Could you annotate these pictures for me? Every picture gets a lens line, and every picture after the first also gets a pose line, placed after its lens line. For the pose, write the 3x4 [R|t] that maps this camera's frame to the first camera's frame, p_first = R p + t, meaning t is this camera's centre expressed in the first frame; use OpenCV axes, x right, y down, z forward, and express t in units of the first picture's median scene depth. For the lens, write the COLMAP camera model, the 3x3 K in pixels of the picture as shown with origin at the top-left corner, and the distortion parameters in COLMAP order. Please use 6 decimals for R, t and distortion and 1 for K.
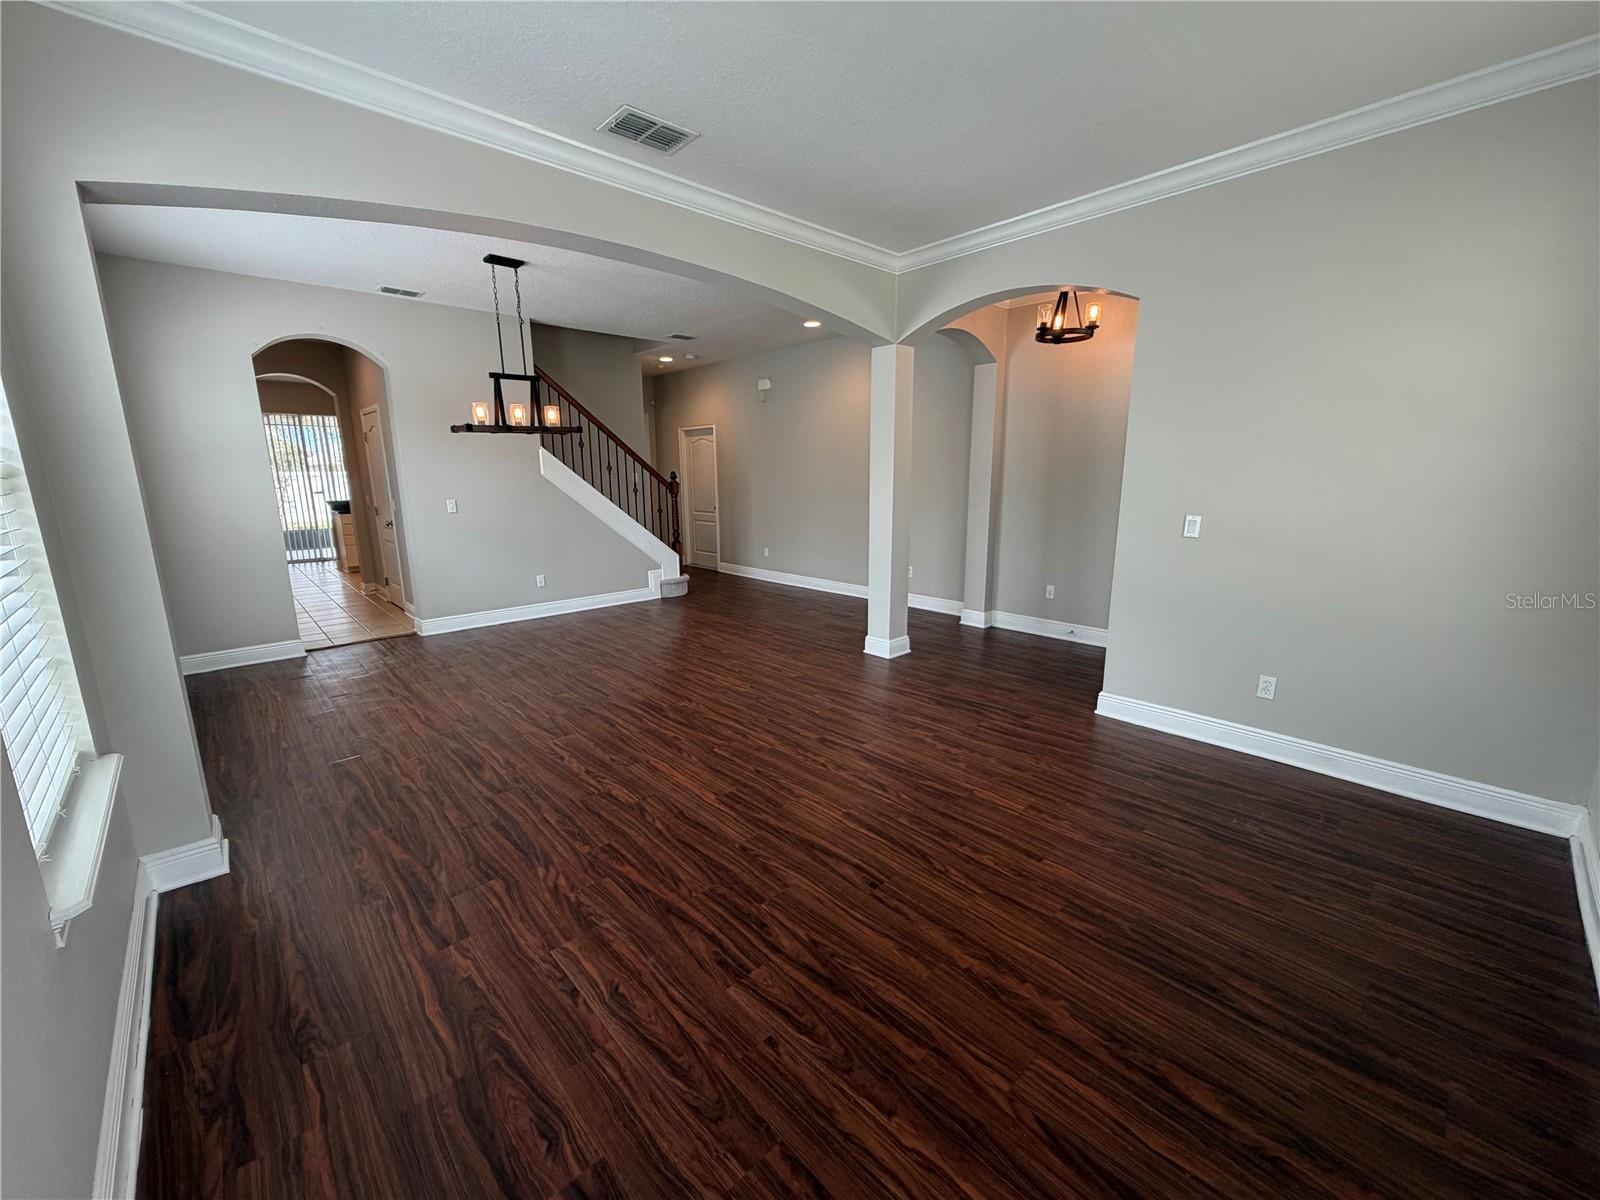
lens RADIAL K [[636.7, 0, 794.6], [0, 636.7, 601.8], [0, 0, 1]] dist [-0.000113, -0.000276]
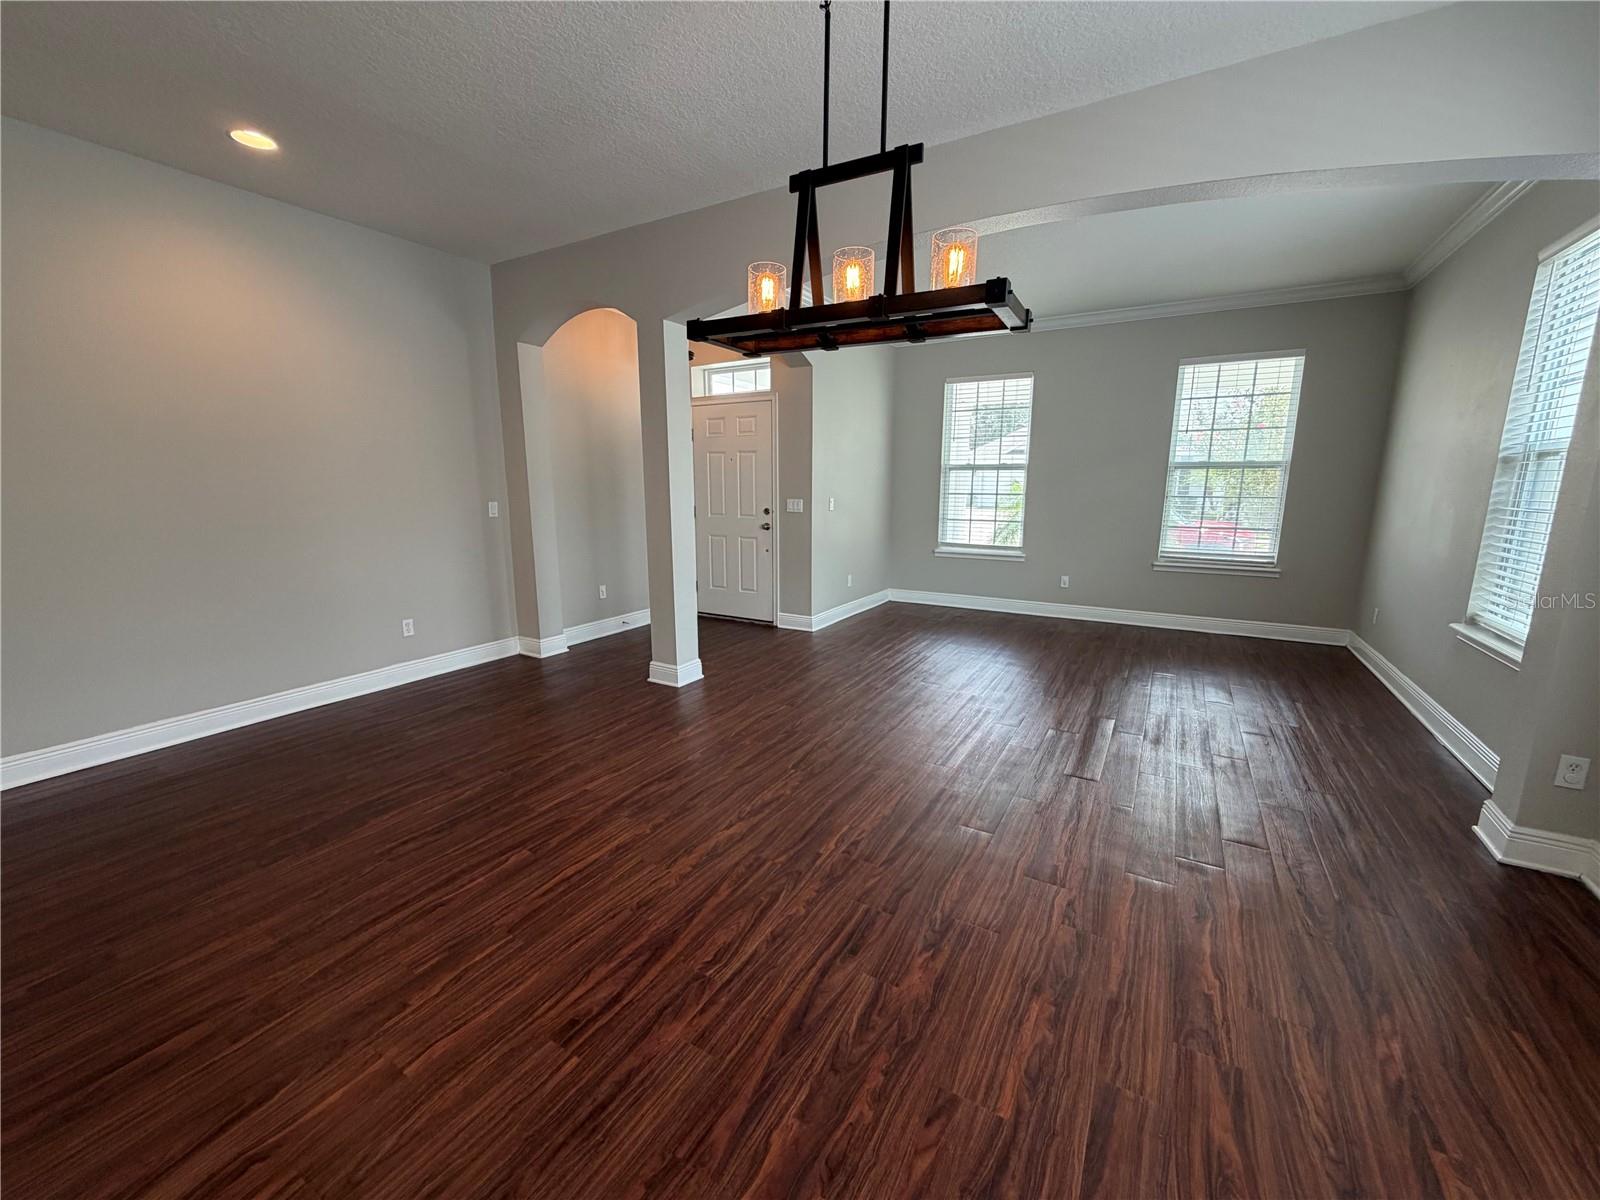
lens RADIAL K [[636.7, 0, 794.6], [0, 636.7, 601.8], [0, 0, 1]] dist [-0.000113, -0.000276]
pose [[-0.279359, -0.173950, 0.944299, -0.715626], [0.197526, 0.952007, 0.233806, -0.196504], [-0.939650, 0.251840, -0.231592, 1.049619]]
